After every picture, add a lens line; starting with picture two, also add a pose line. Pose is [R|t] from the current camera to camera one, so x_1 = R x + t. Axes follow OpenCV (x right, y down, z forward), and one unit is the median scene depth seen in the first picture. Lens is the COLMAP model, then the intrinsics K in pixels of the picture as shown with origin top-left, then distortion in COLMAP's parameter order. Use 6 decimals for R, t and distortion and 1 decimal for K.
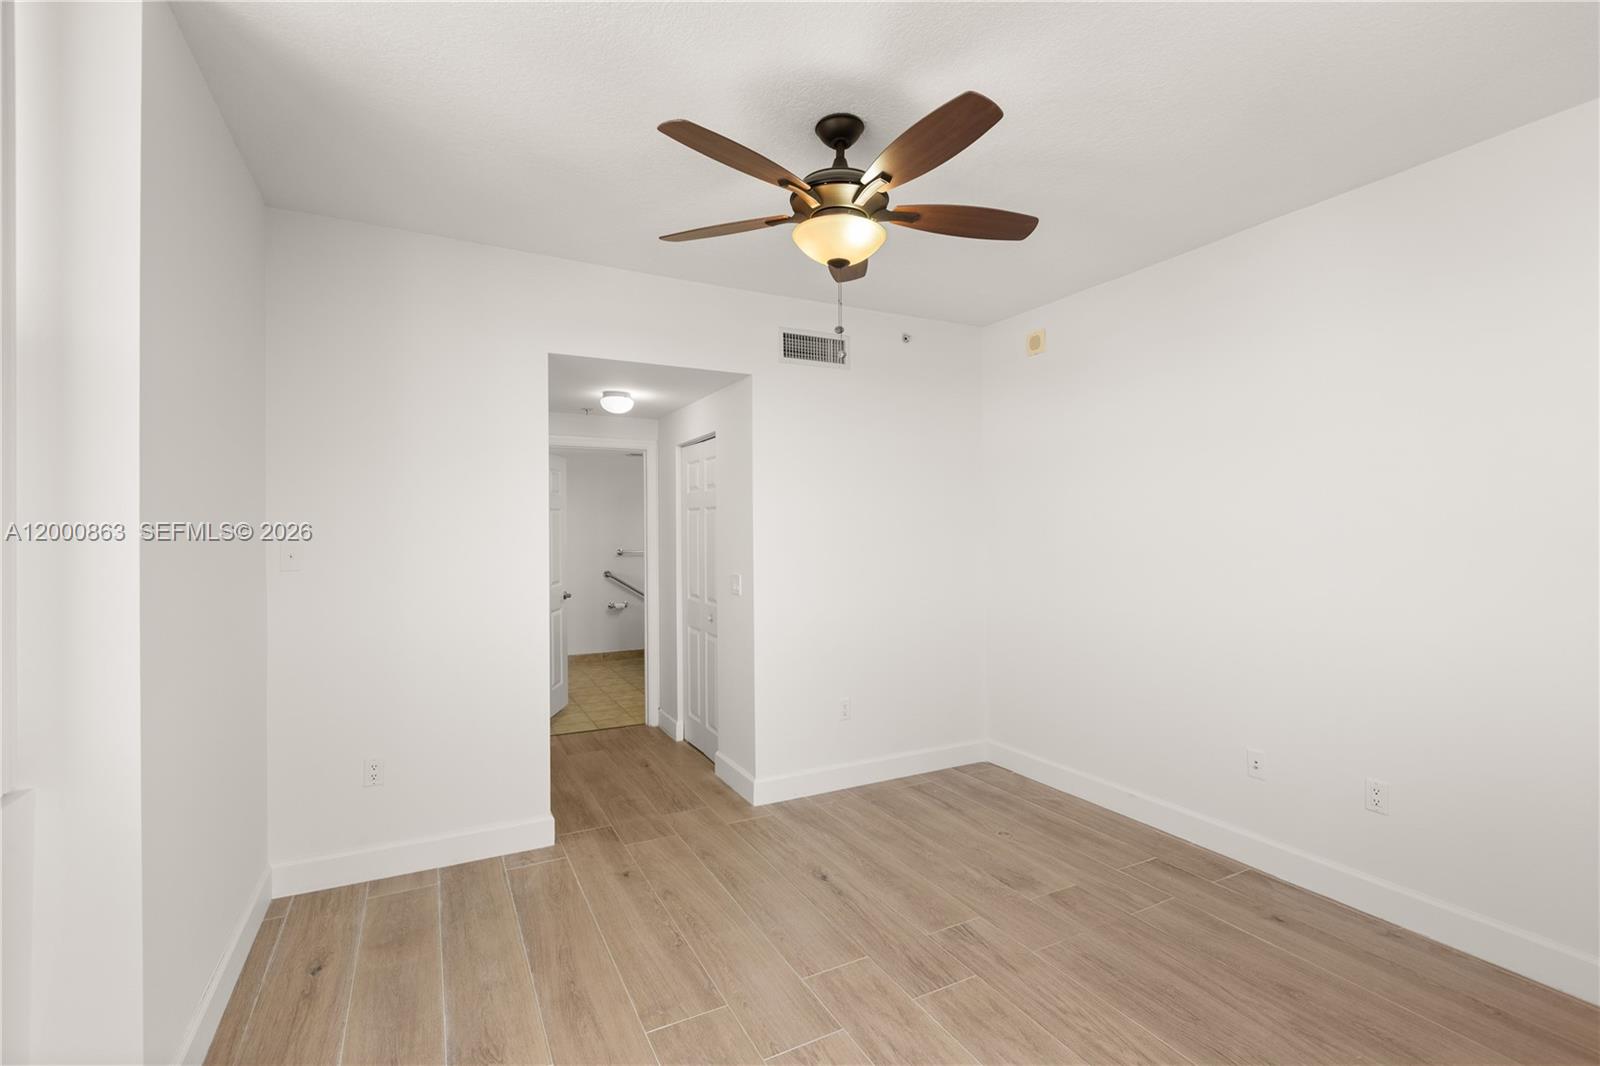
lens RADIAL K [[727.0, 0, 798.0], [0, 727.0, 532.4], [0, 0, 1]] dist [-0.000655, -0.000352]
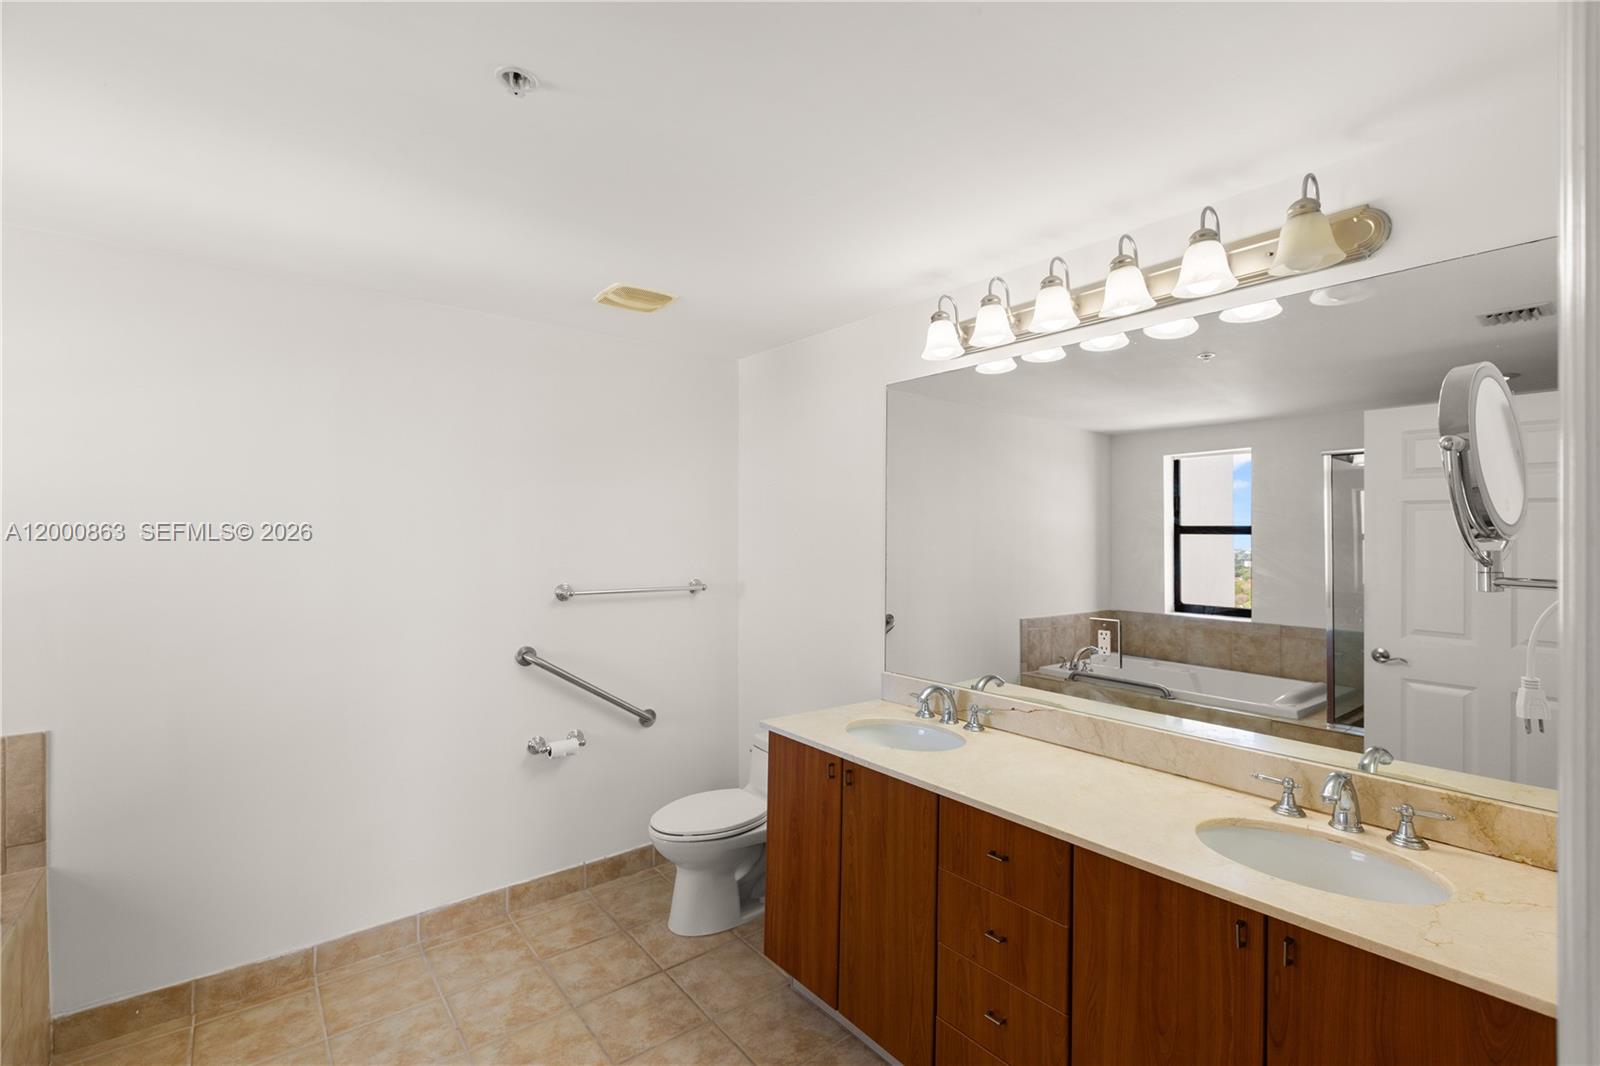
lens RADIAL K [[713.7, 0, 803.2], [0, 713.7, 534.7], [0, 0, 1]] dist [0.002270, 0.000007]
pose [[0.978944, 0.007205, 0.204001, -0.229201], [-0.006206, 0.999965, -0.005539, 0.000696], [-0.204034, 0.004157, 0.978955, 0.722457]]
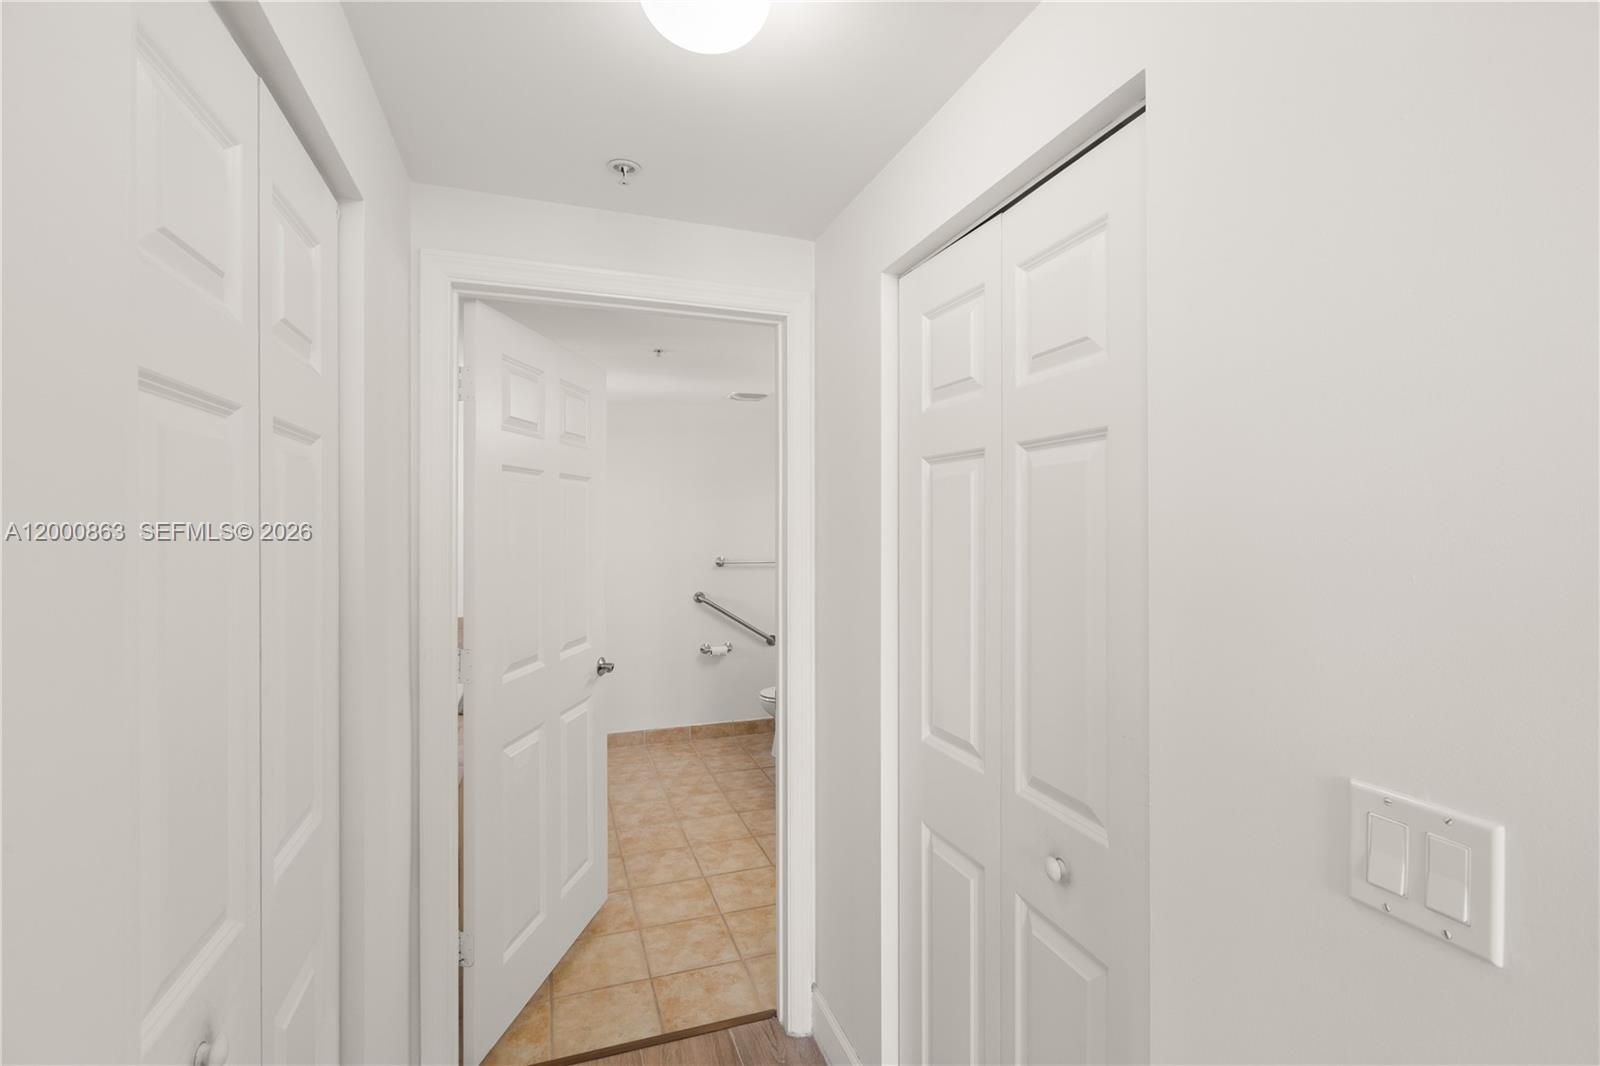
lens RADIAL K [[727.0, 0, 798.0], [0, 727.0, 532.4], [0, 0, 1]] dist [-0.000655, -0.000352]
pose [[0.990769, 0.005496, -0.135452, -0.110666], [-0.004767, 0.999972, 0.005711, -0.001116], [0.135479, -0.005012, 0.990768, 0.459463]]
